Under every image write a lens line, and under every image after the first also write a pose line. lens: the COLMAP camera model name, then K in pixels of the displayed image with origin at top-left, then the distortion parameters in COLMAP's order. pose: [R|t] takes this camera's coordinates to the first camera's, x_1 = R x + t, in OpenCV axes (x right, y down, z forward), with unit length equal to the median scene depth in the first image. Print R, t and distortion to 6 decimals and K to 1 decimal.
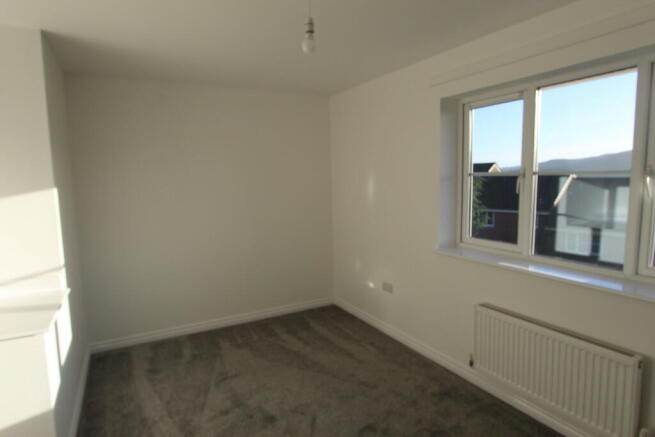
lens RADIAL K [[372.4, 0, 327.5], [0, 372.4, 218.5], [0, 0, 1]] dist [-0.040845, 0.000873]
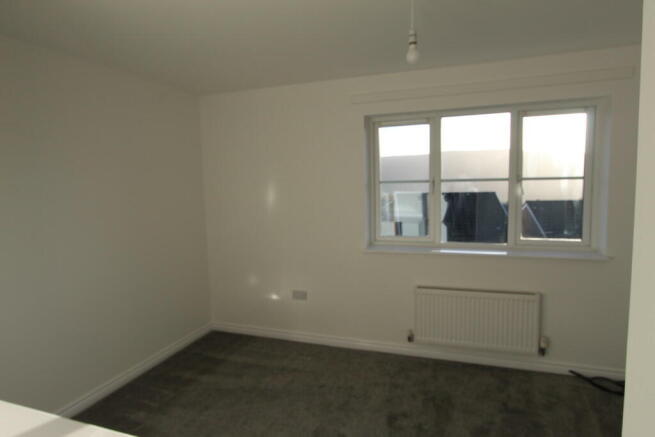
lens RADIAL K [[372.4, 0, 327.5], [0, 372.4, 218.5], [0, 0, 1]] dist [-0.040845, 0.000873]
pose [[0.744115, -0.065040, 0.664878, -0.570153], [0.085588, 0.996329, 0.001675, -0.020904], [-0.662546, 0.055659, 0.746950, 0.244224]]
